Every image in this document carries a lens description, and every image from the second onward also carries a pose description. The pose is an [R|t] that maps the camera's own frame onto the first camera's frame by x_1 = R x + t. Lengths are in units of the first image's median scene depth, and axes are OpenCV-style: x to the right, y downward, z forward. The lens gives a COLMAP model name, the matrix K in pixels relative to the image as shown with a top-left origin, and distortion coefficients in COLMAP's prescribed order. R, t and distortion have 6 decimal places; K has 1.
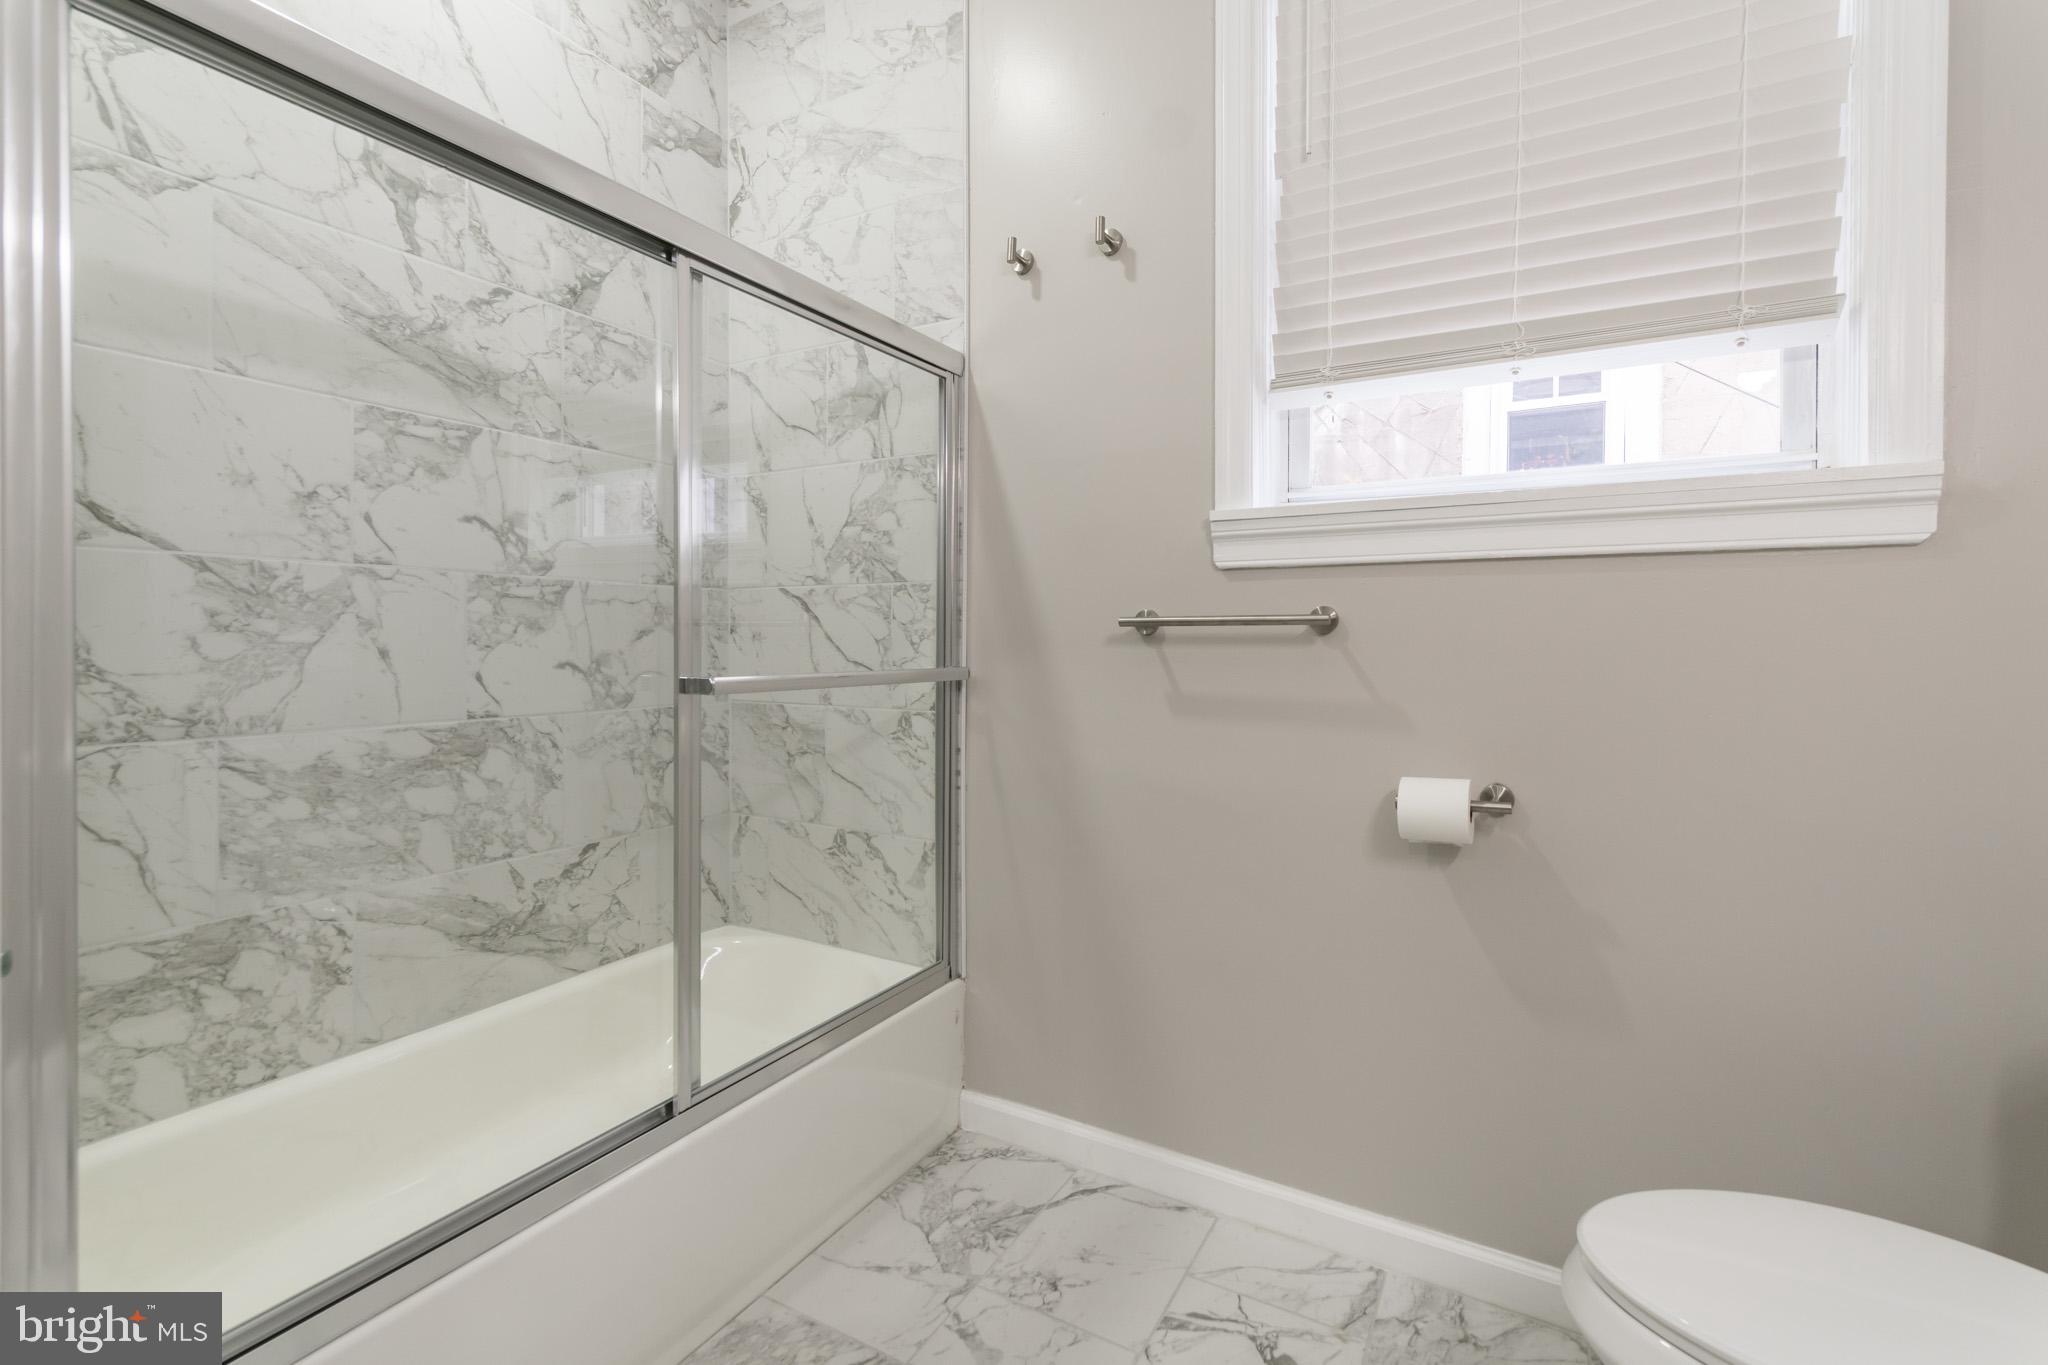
lens RADIAL K [[906.6, 0, 1022.4], [0, 906.6, 639.8], [0, 0, 1]] dist [0.000763, 0.000347]
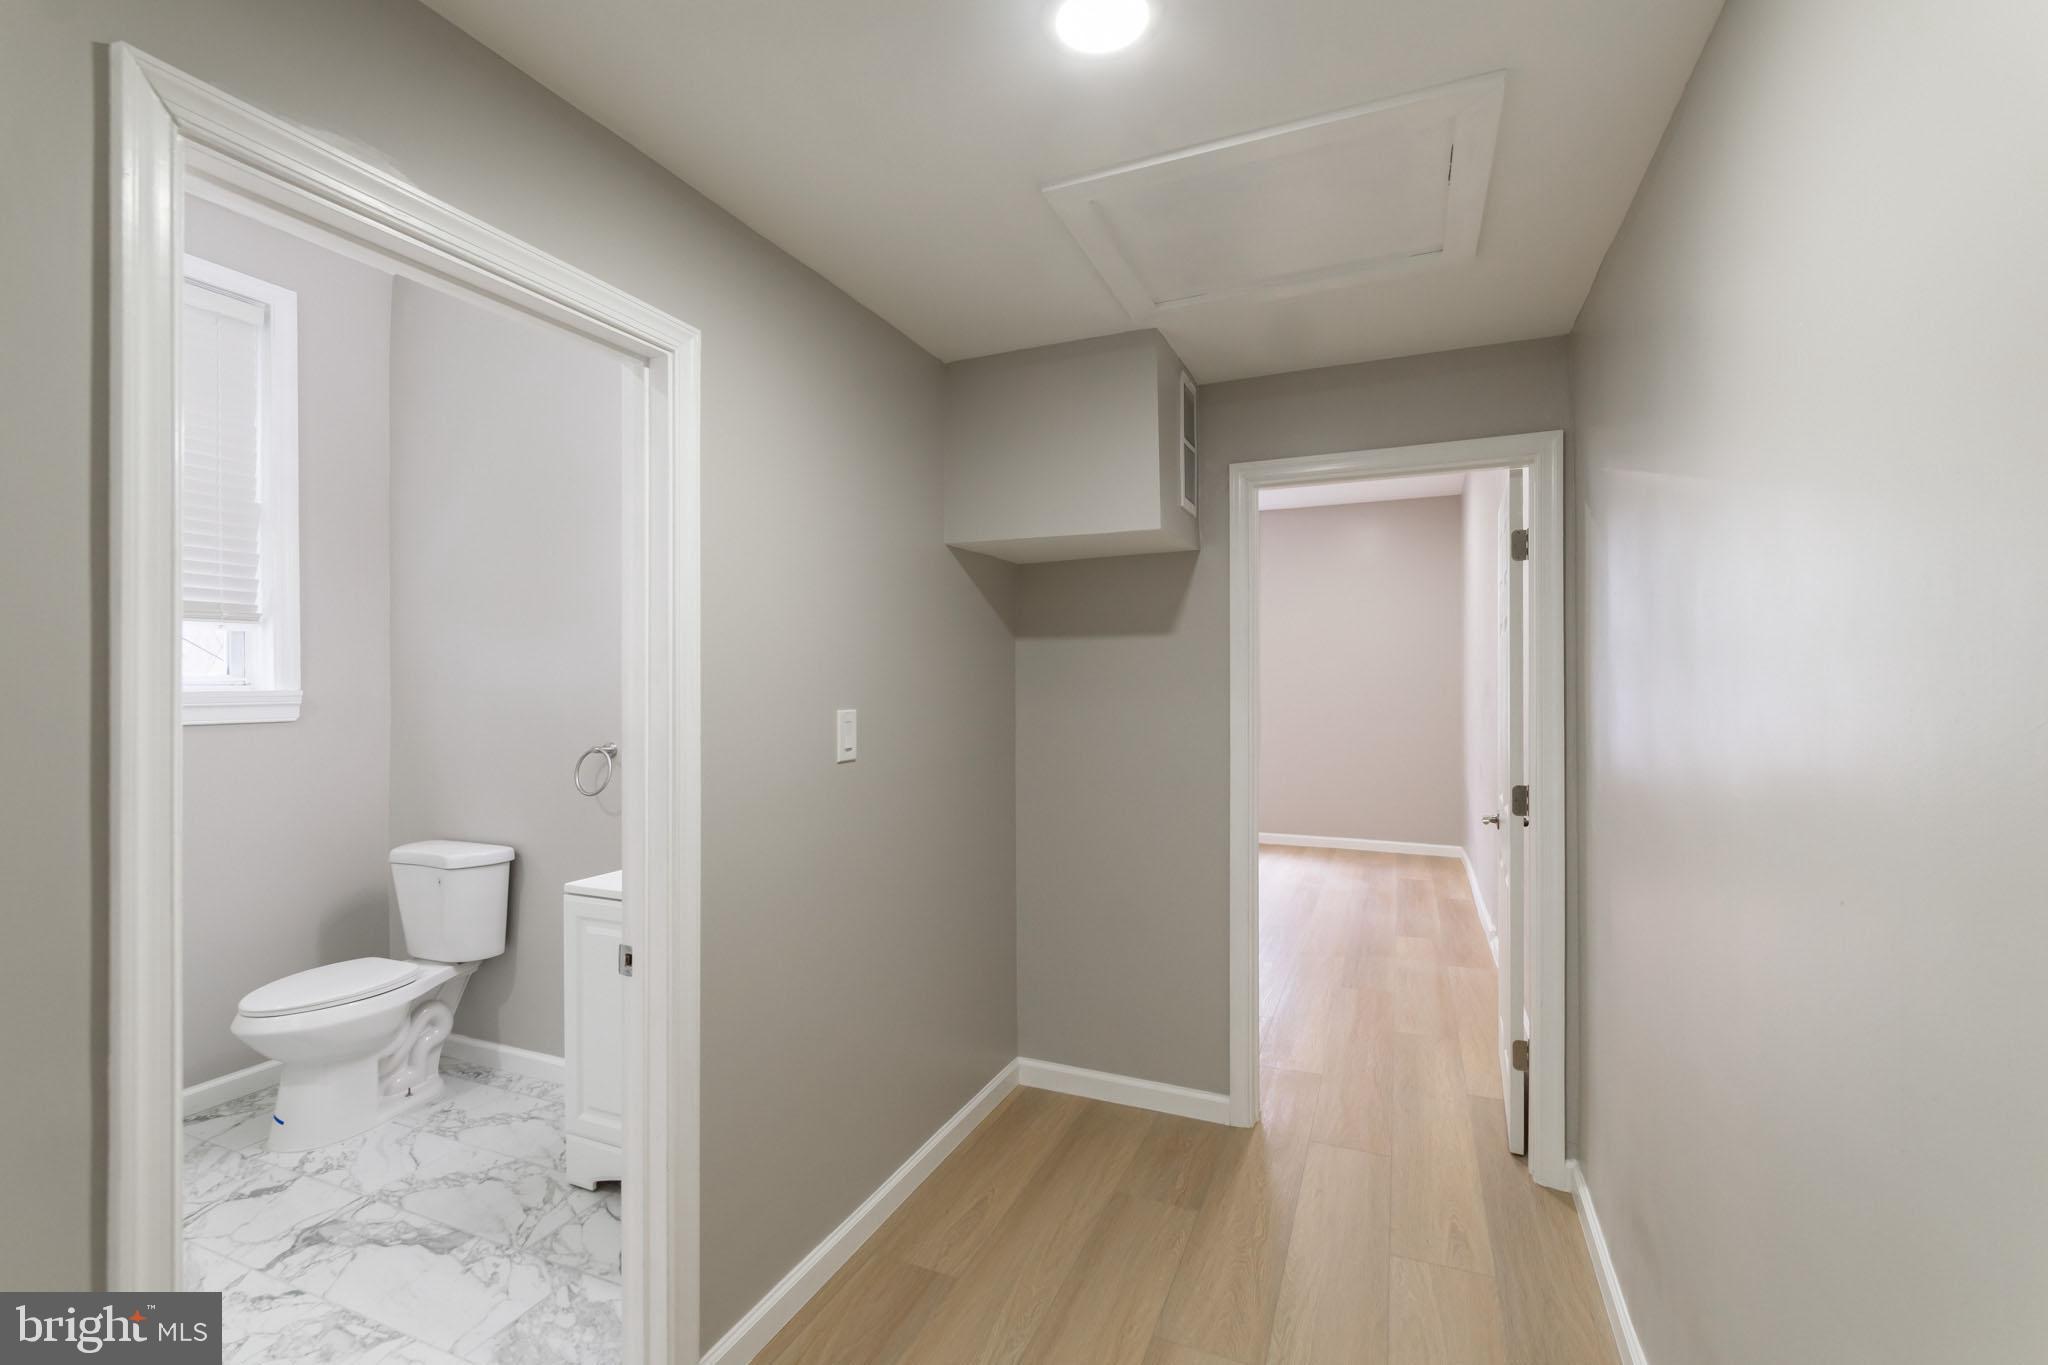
lens RADIAL K [[921.0, 0, 994.9], [0, 921.0, 687.8], [0, 0, 1]] dist [0.002039, 0.000321]
pose [[-0.095694, -0.006016, 0.995393, -1.117434], [0.009982, 0.999926, 0.007003, -0.127747], [-0.995361, 0.010606, -0.095627, -0.445005]]
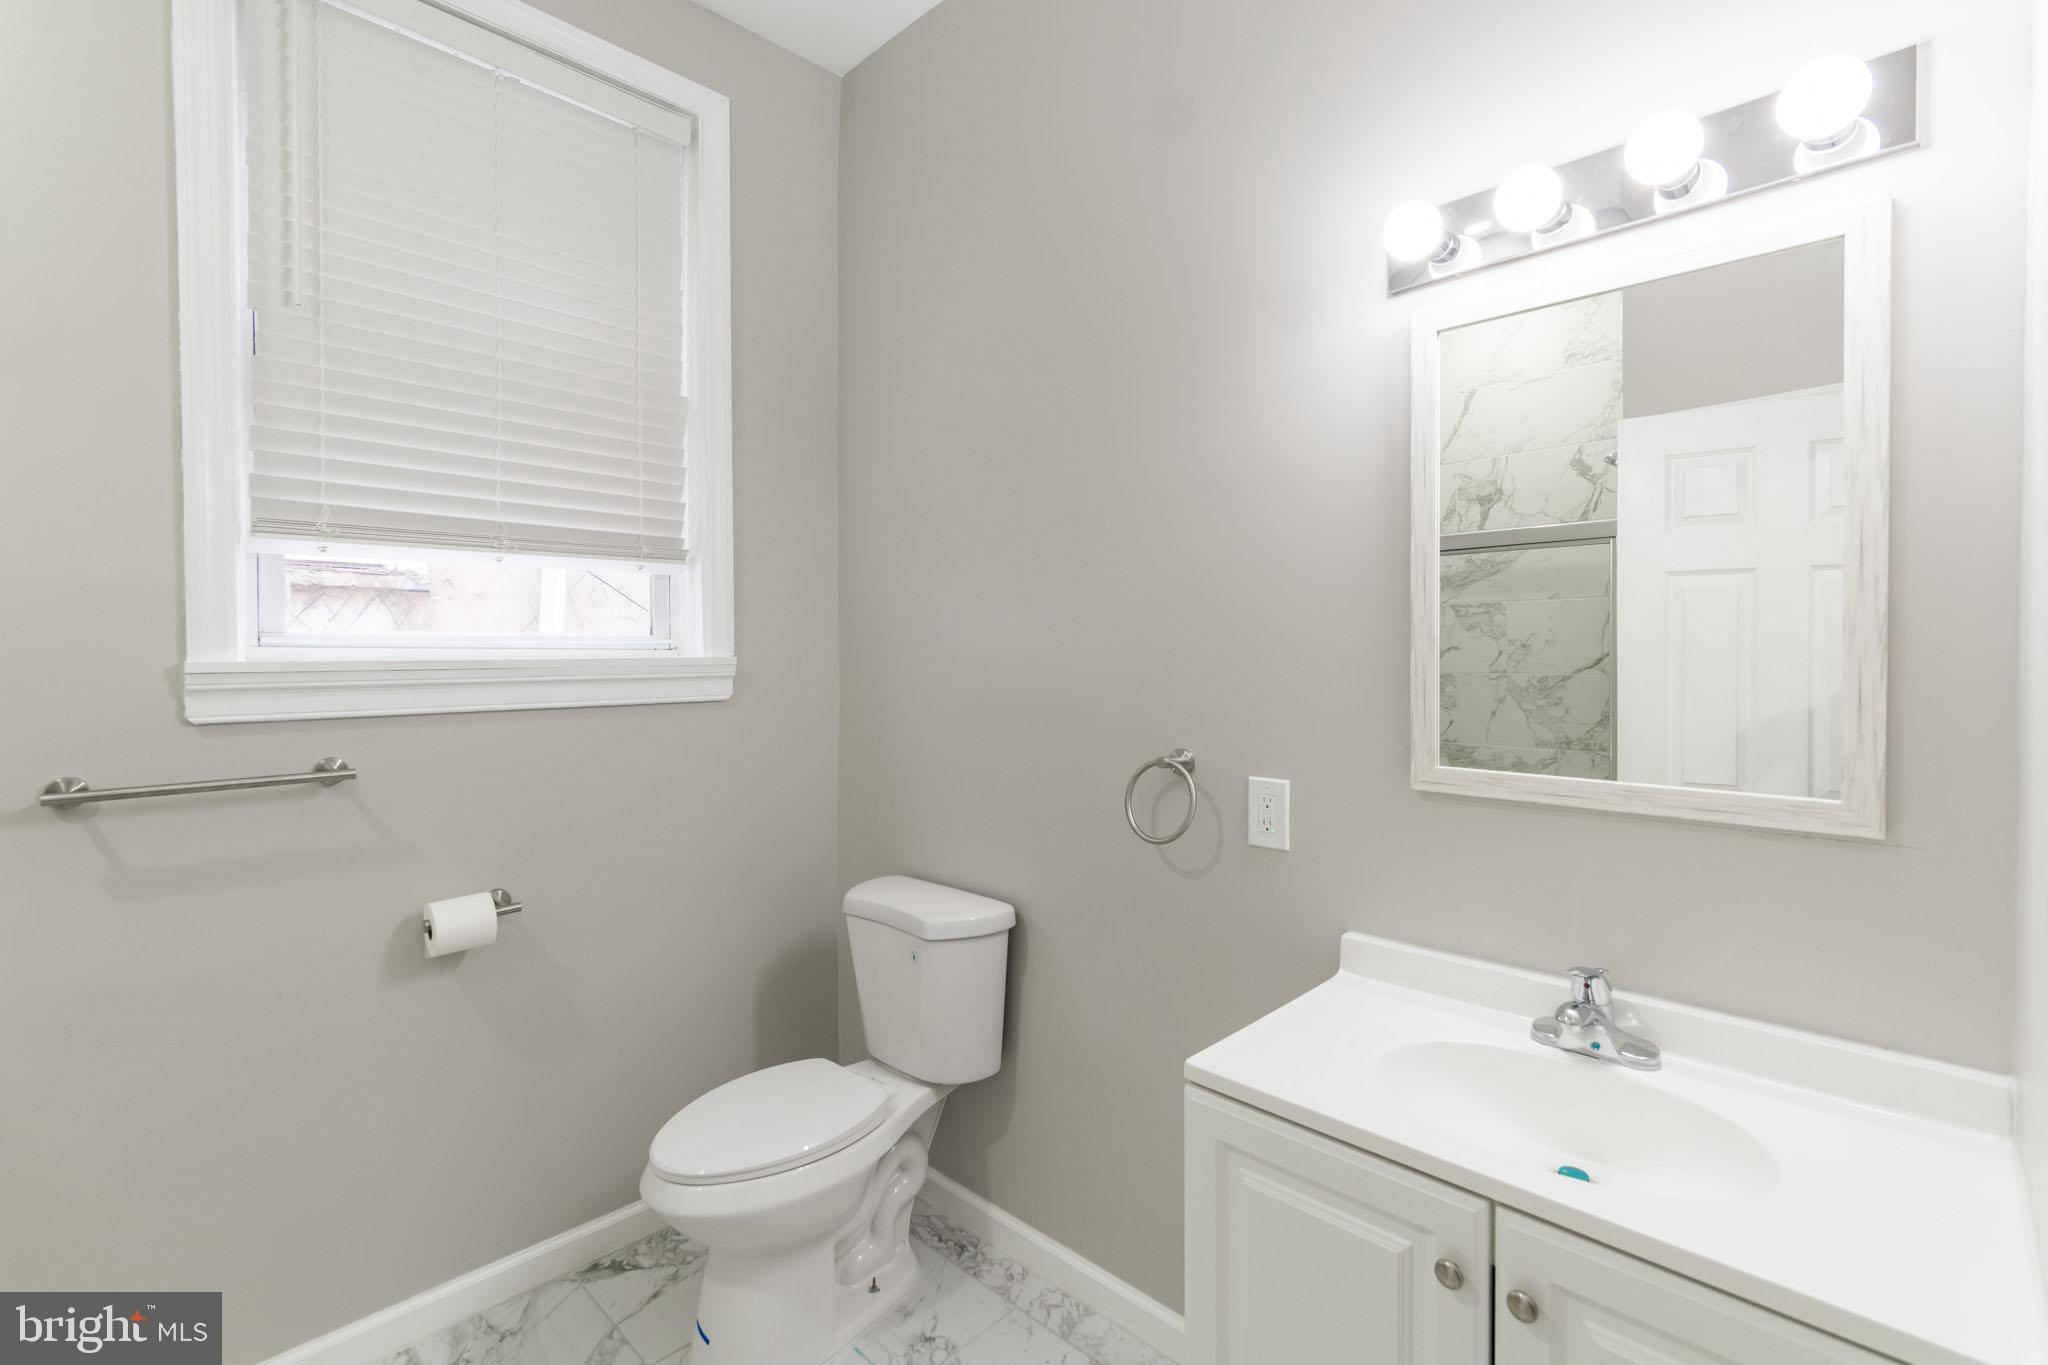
lens RADIAL K [[911.7, 0, 1021.4], [0, 911.7, 667.4], [0, 0, 1]] dist [-0.000521, 0.000099]
pose [[0.254914, -0.014872, 0.966849, -0.390710], [0.010535, 0.999865, 0.012602, -0.121453], [-0.966906, 0.006974, 0.255036, -0.018832]]
